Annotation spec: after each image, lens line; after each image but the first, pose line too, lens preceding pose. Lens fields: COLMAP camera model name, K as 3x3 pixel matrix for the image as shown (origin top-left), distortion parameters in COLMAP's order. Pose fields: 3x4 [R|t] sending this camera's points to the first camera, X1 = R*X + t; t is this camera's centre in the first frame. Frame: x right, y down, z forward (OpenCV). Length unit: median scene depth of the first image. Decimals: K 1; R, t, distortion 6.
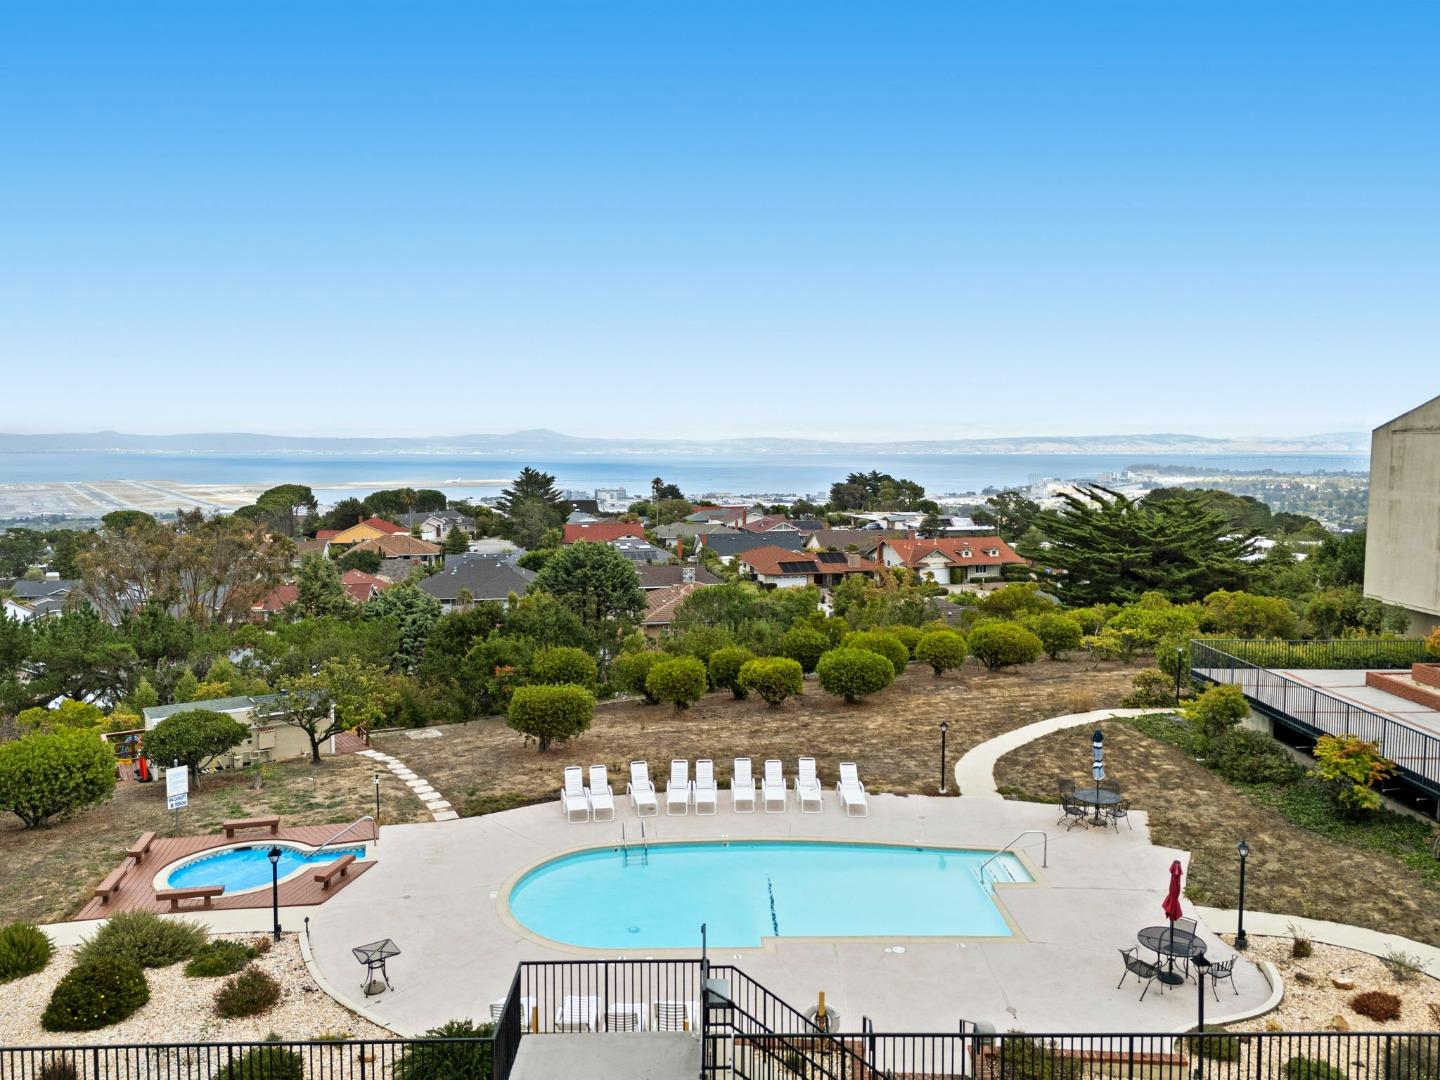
lens RADIAL K [[1052.9, 0, 720.0], [0, 1052.9, 540.0], [0, 0, 1]] dist [0.088294, -0.103027]
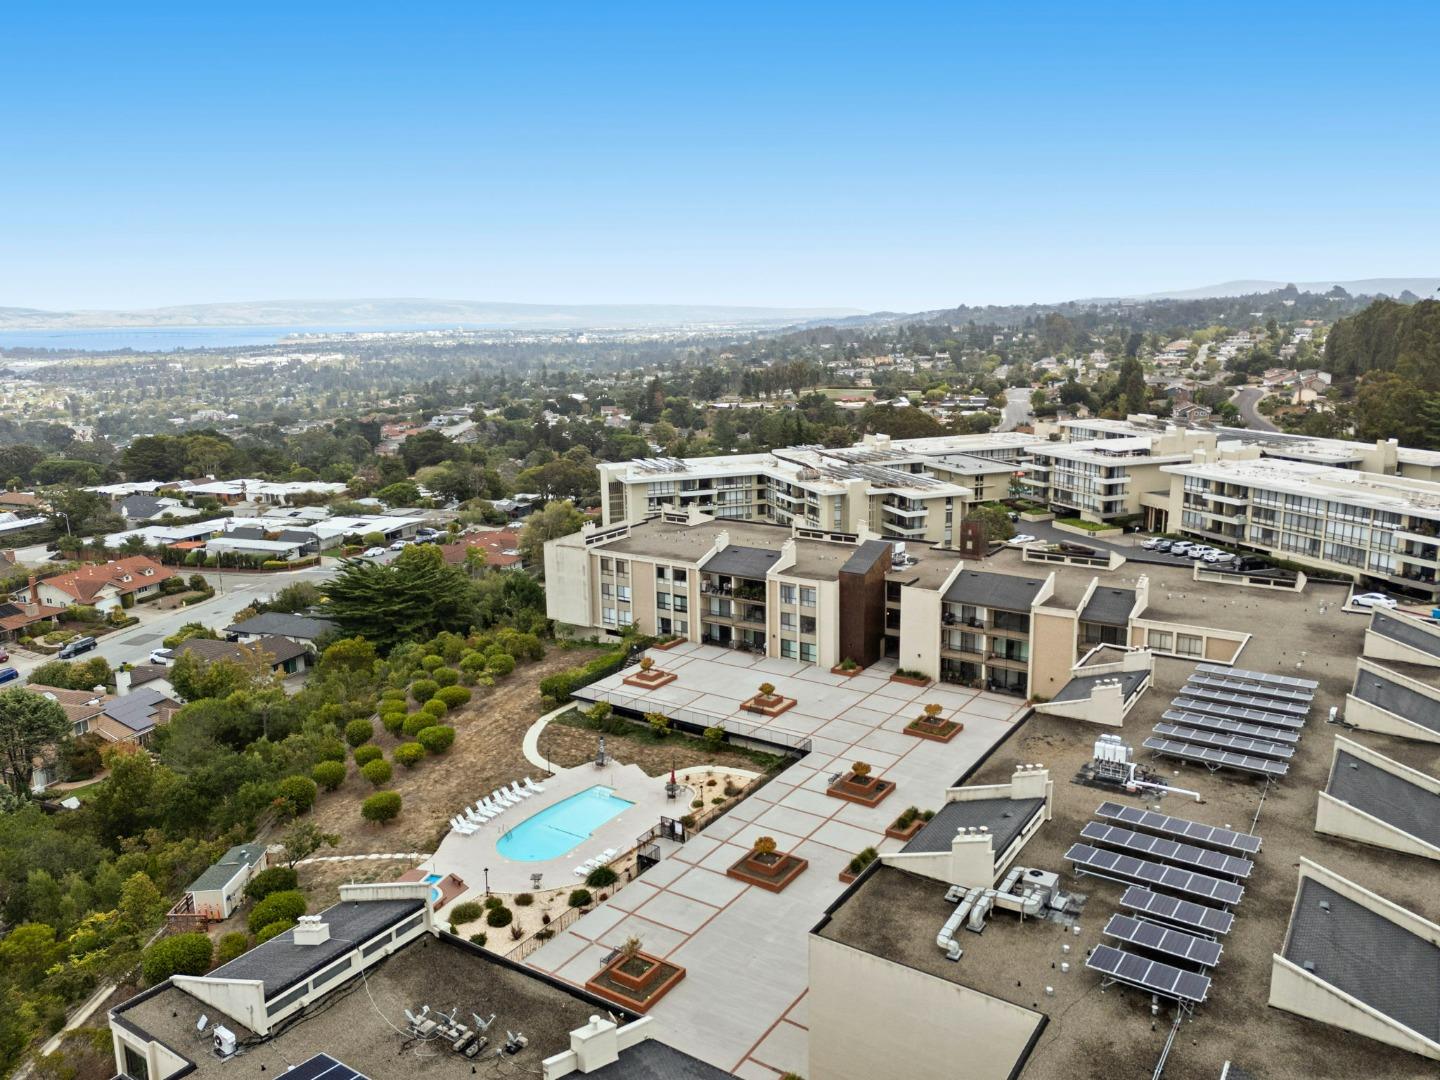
lens RADIAL K [[1109.4, 0, 720.0], [0, 1109.4, 540.0], [0, 0, 1]] dist [0.117239, -0.131250]
pose [[0.563197, -0.186349, 0.805036, -1.795513], [0.088210, 0.982231, 0.165655, -0.815639], [-0.821601, -0.022284, 0.569628, -1.010788]]
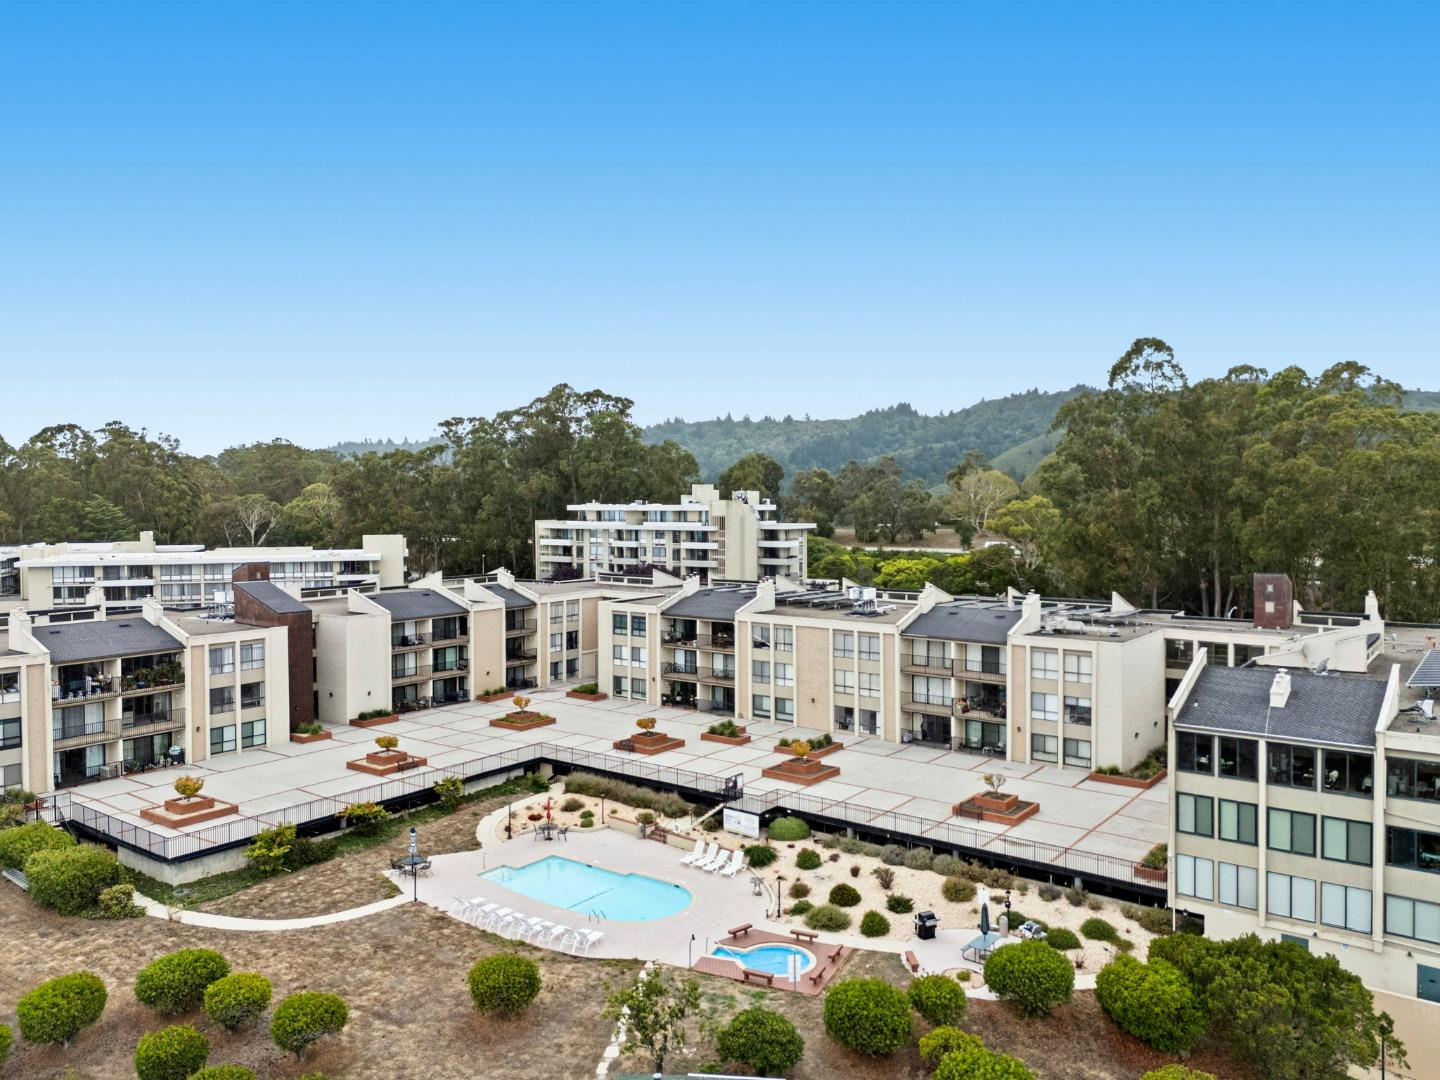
lens RADIAL K [[1109.4, 0, 720.0], [0, 1109.4, 540.0], [0, 0, 1]] dist [0.117239, -0.131250]
pose [[-0.802718, -0.020380, 0.596011, -1.283779], [0.053340, 0.992957, 0.105793, -0.522261], [-0.593969, 0.116713, -0.795977, 2.127895]]
